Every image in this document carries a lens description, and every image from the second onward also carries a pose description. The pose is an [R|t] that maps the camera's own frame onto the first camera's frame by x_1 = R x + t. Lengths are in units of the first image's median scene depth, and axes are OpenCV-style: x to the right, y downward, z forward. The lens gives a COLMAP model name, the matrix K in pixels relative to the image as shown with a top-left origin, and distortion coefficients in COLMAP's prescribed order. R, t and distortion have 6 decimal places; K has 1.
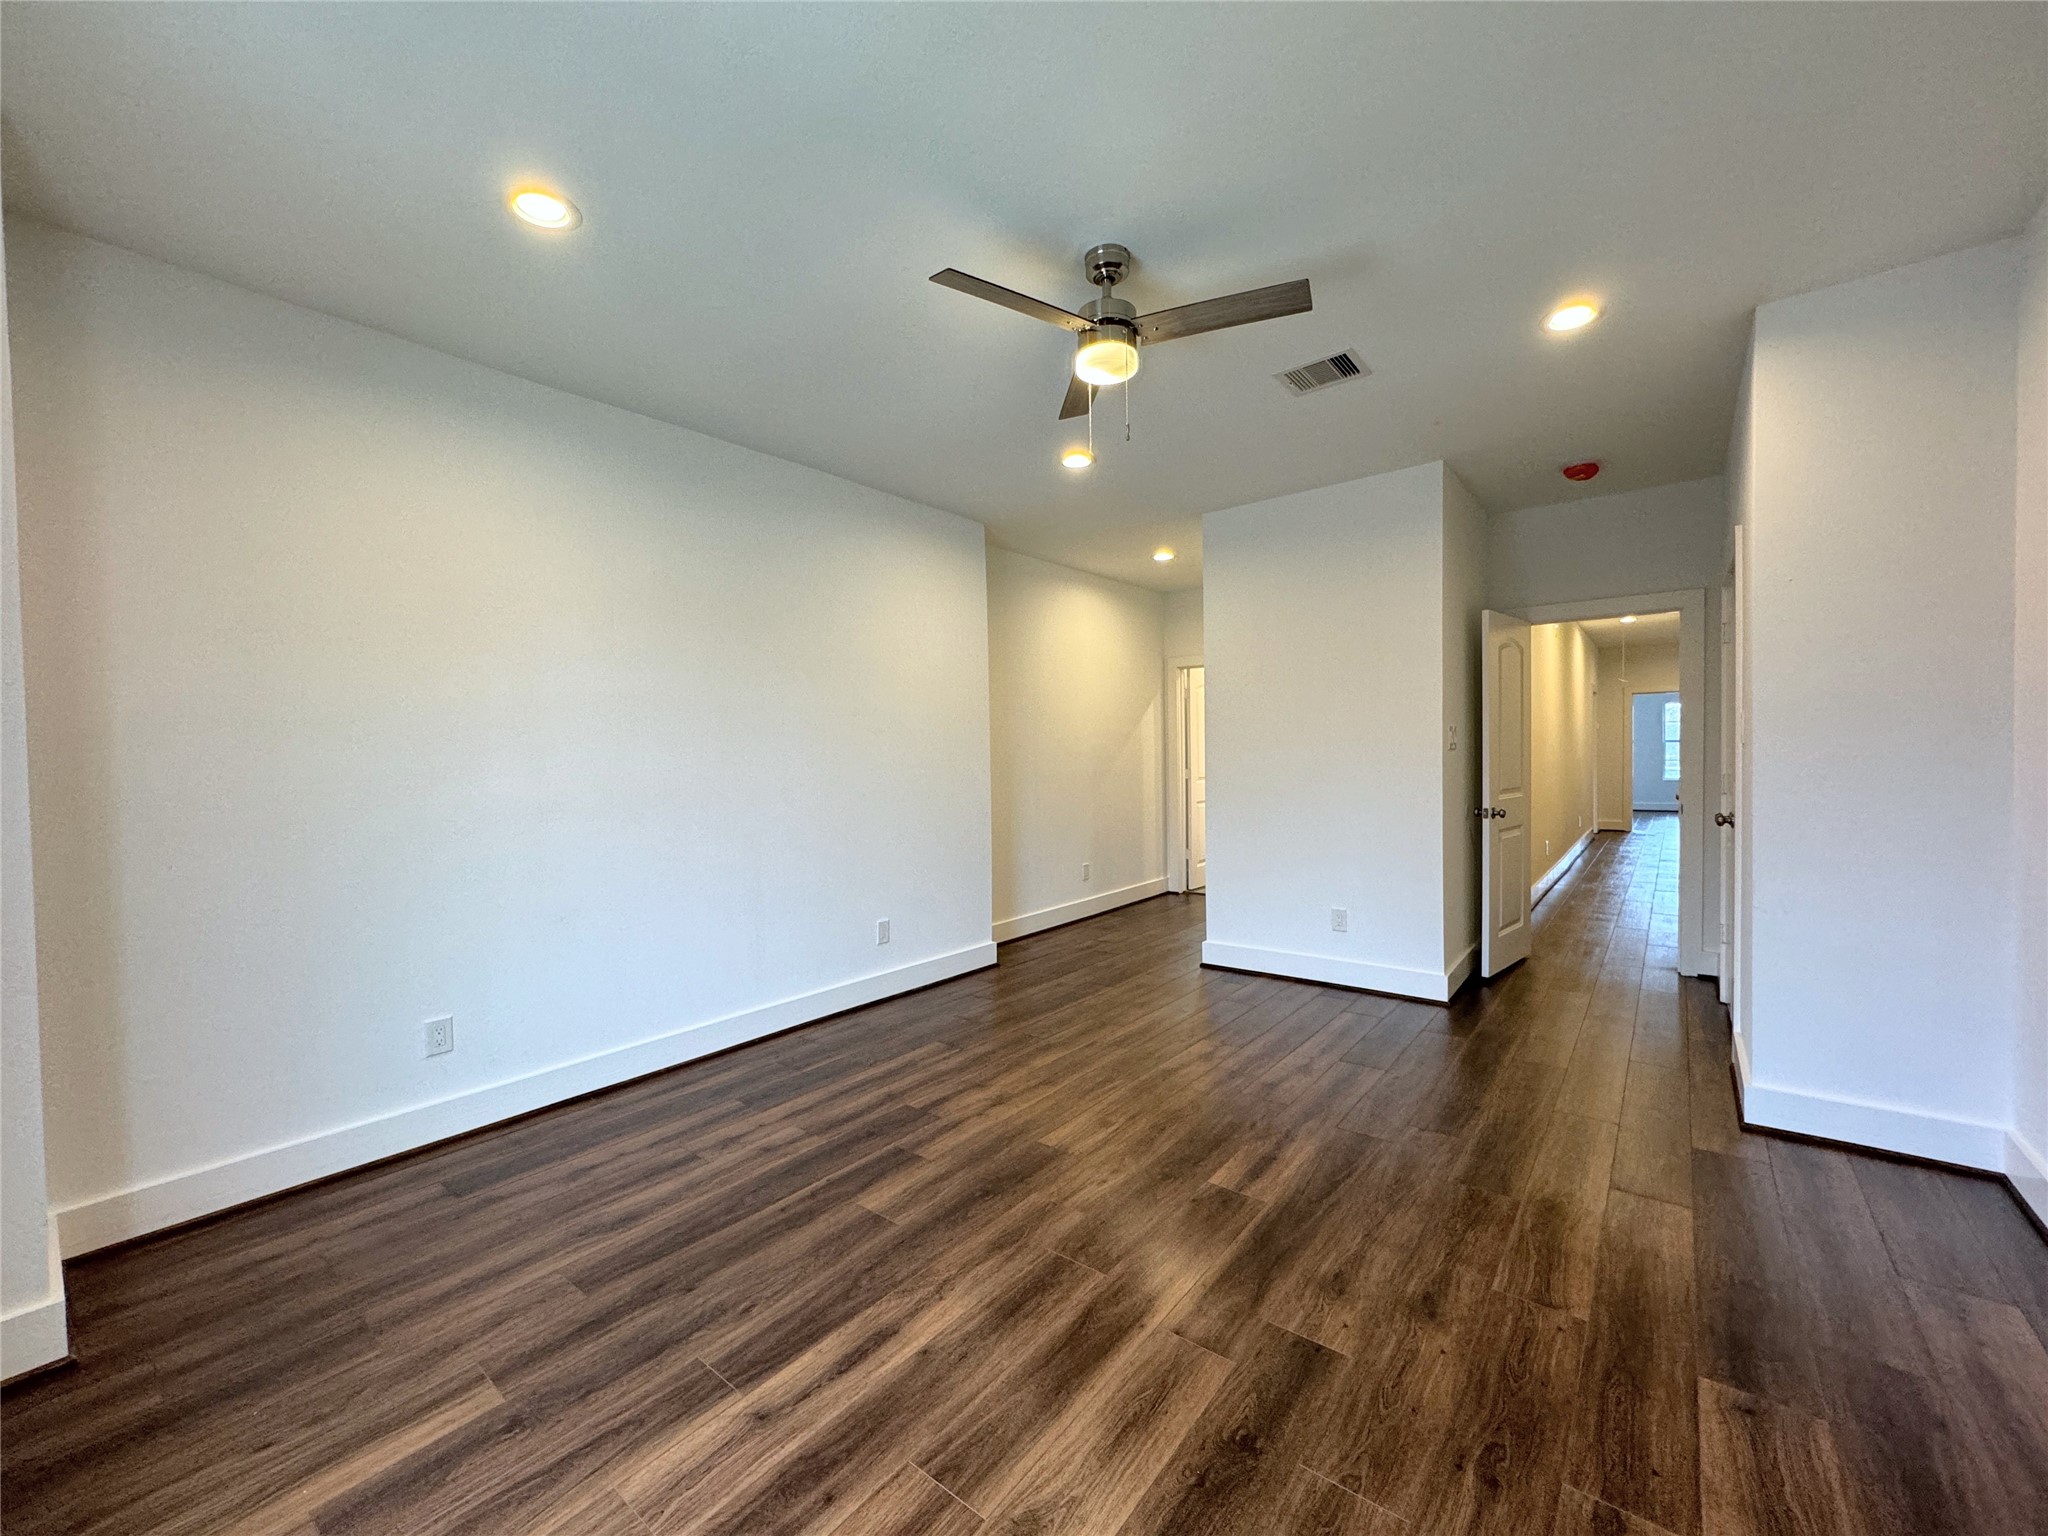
lens RADIAL K [[816.8, 0, 1024.0], [0, 816.8, 768.0], [0, 0, 1]] dist [0.000200, 0.000291]
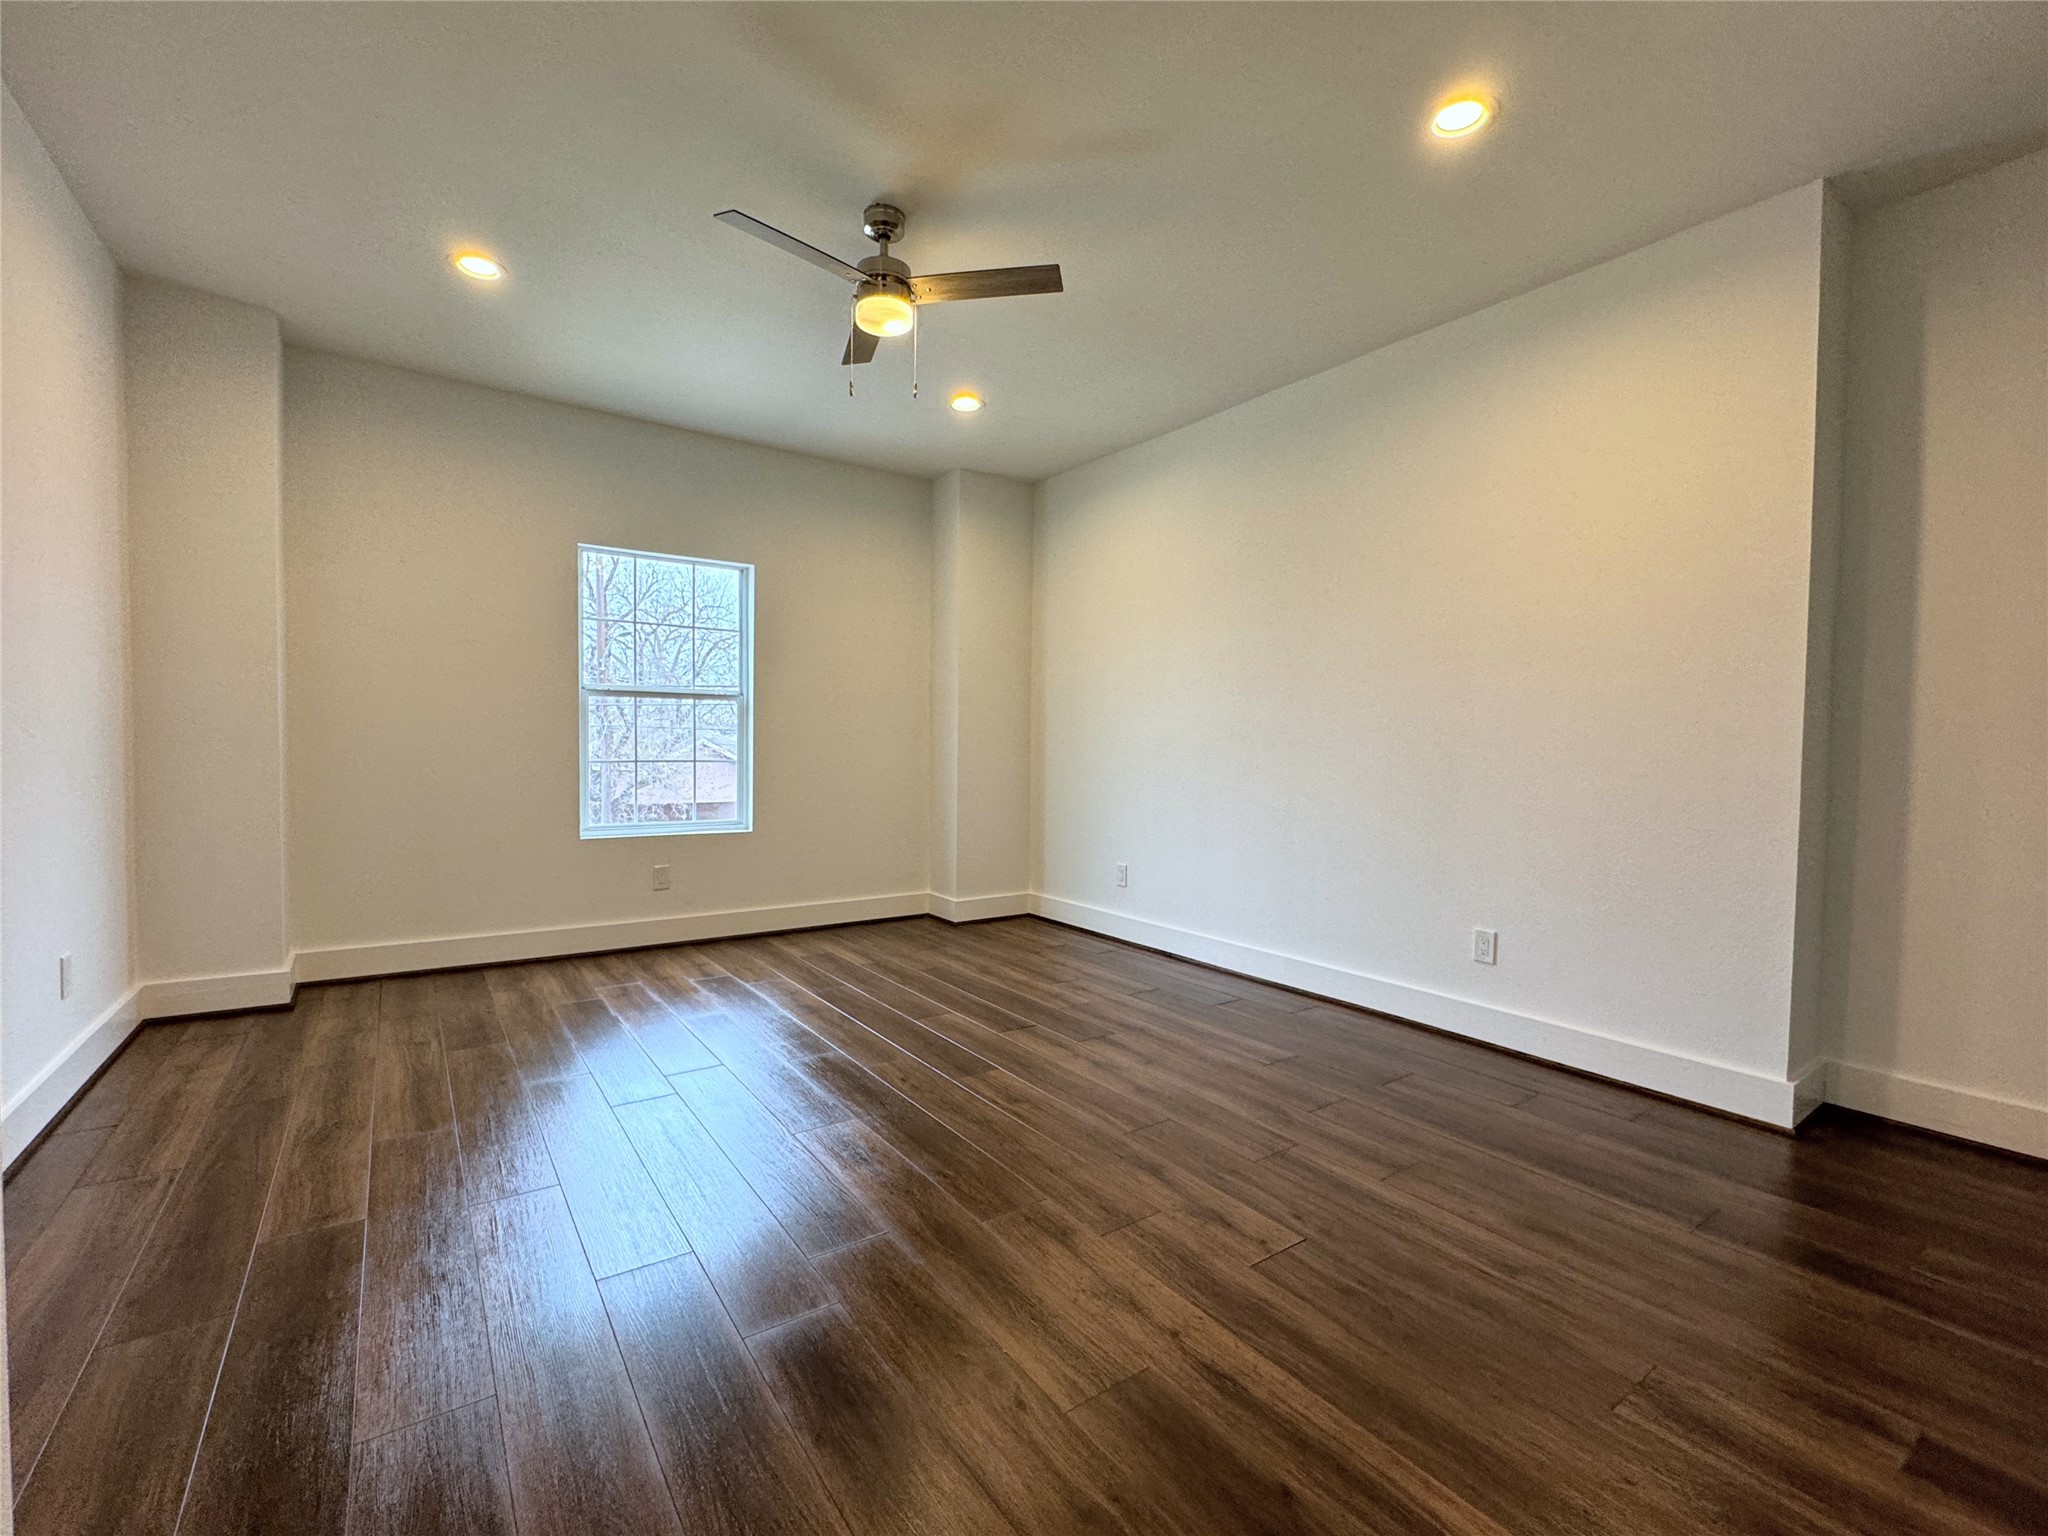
lens RADIAL K [[816.8, 0, 1024.0], [0, 816.8, 768.0], [0, 0, 1]] dist [0.000200, 0.000291]
pose [[-0.243993, 0.041704, -0.968880, 0.880320], [-0.024045, 0.998508, 0.049034, 0.024527], [0.969479, 0.035260, -0.242626, 1.122844]]
